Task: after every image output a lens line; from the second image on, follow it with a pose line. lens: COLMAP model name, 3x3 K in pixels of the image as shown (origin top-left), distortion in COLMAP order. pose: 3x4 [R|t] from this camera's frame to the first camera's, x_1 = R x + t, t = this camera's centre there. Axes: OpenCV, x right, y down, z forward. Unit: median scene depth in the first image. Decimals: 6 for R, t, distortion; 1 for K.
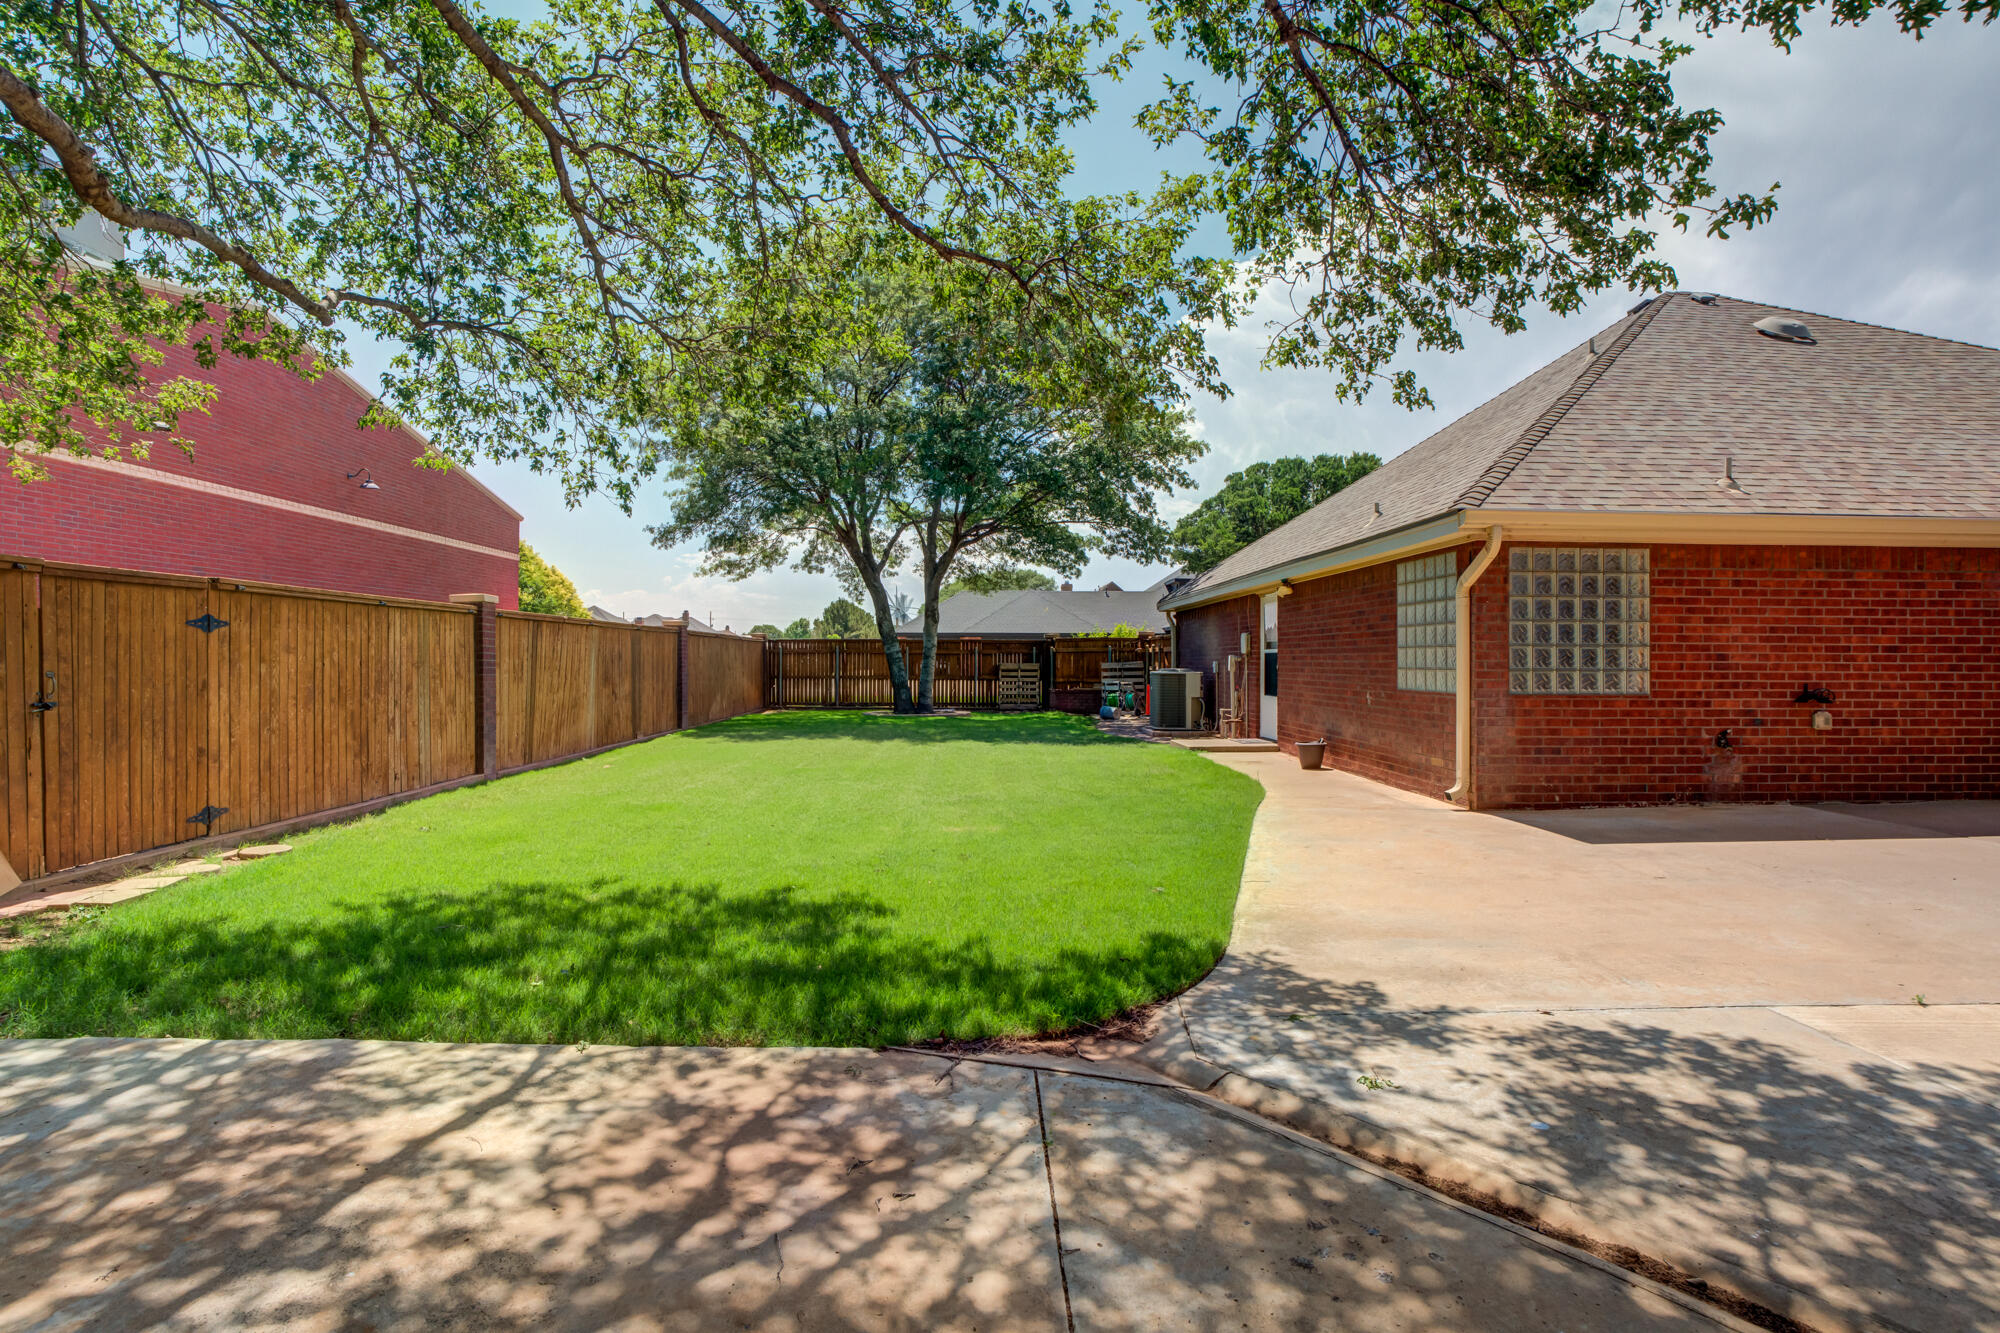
lens RADIAL K [[1021.8, 0, 1006.9], [0, 1021.8, 655.6], [0, 0, 1]] dist [-0.065274, 0.031820]
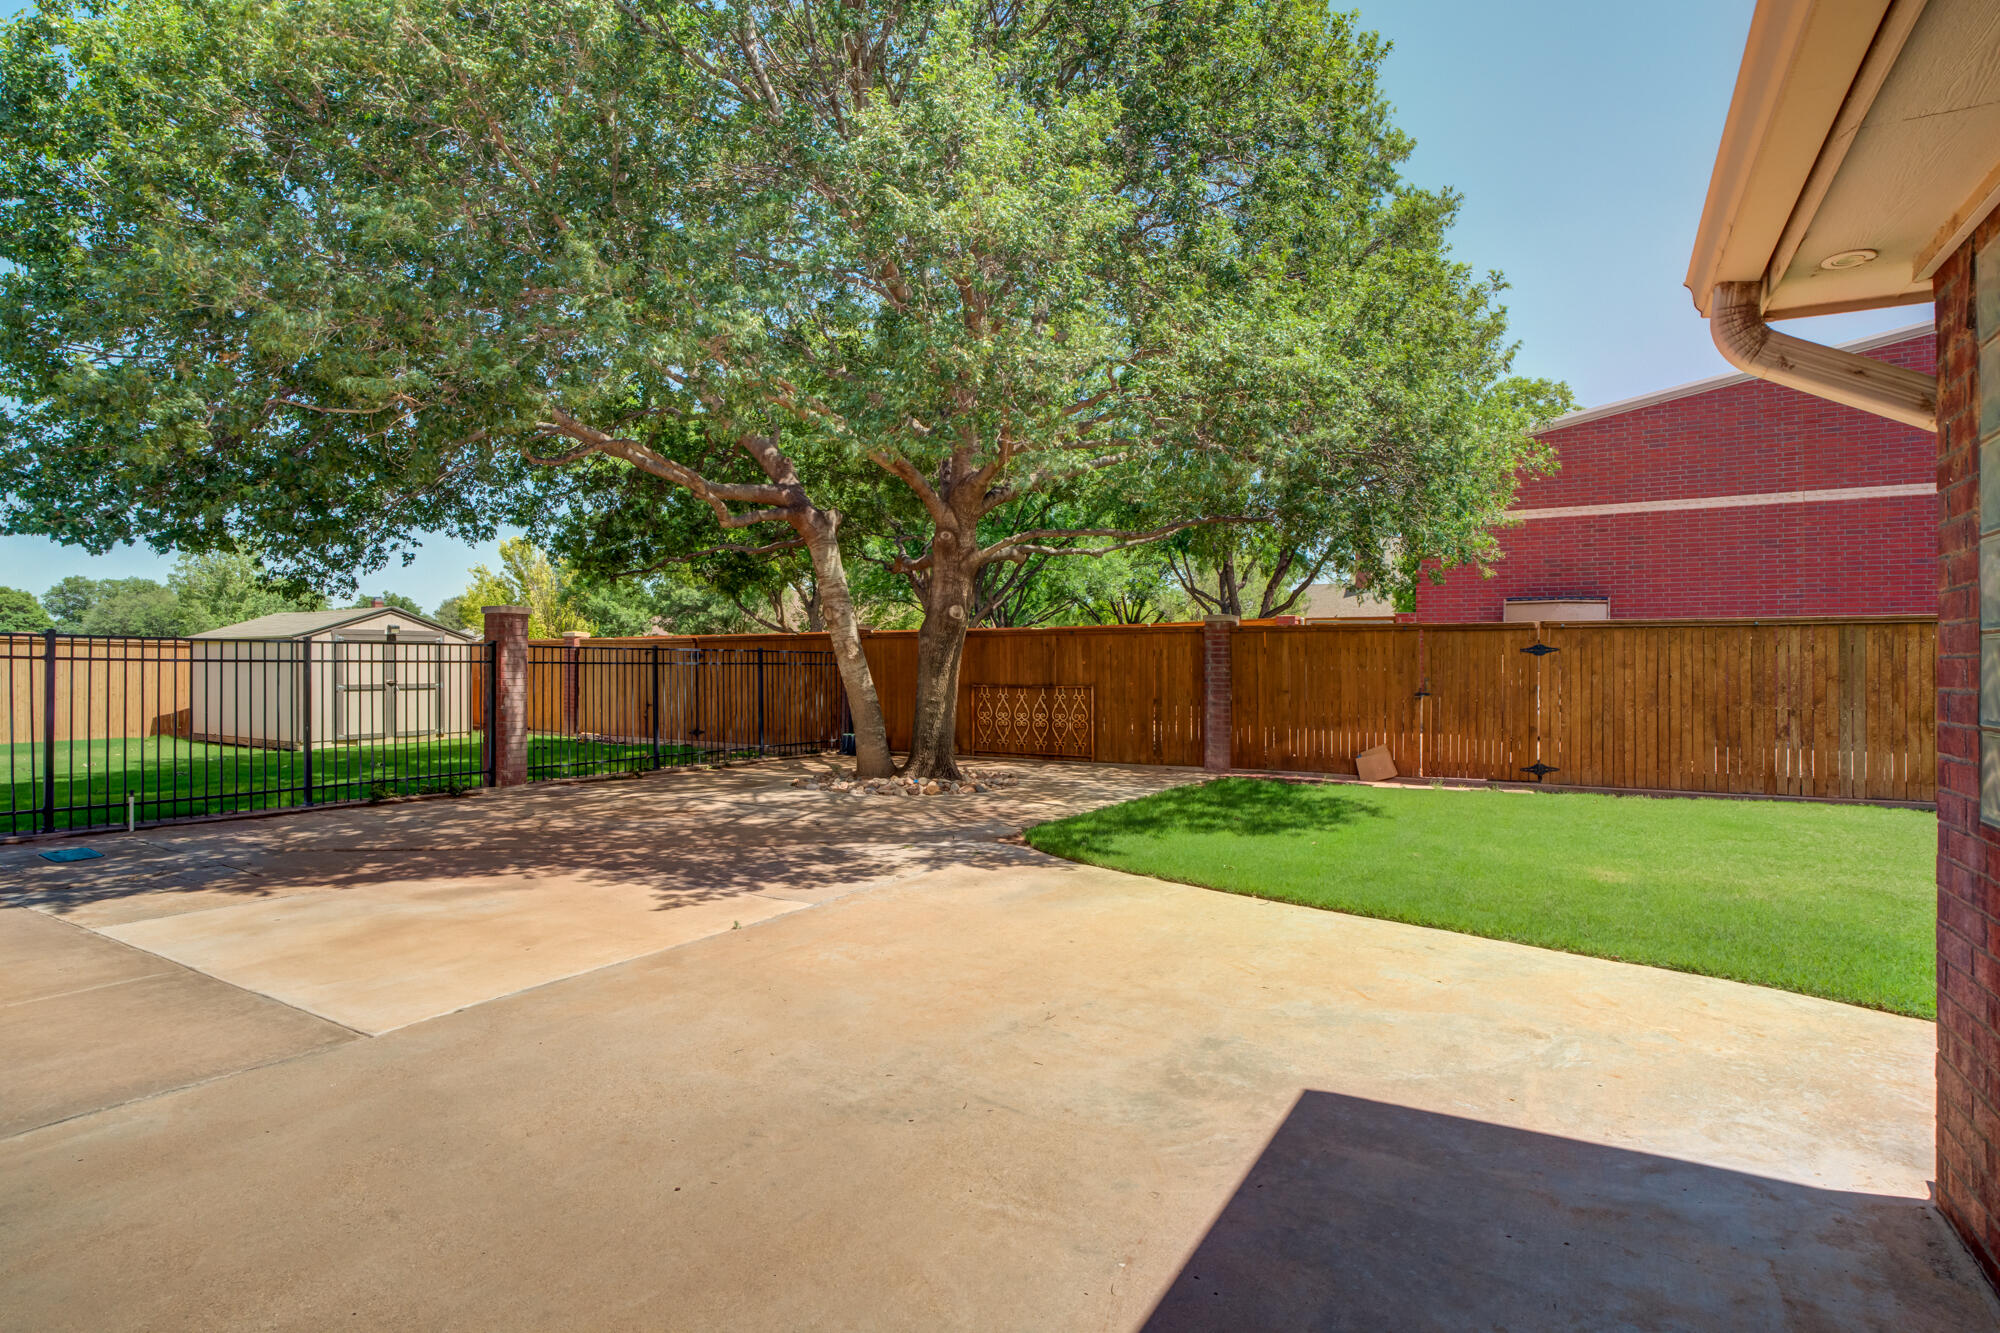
lens RADIAL K [[1021.8, 0, 1006.9], [0, 1021.8, 655.6], [0, 0, 1]] dist [-0.065274, 0.031820]
pose [[-0.546732, -0.009448, -0.837254, 1.600632], [0.000747, 0.999930, -0.011771, -0.007054], [0.837307, -0.007061, -0.546687, 1.760435]]
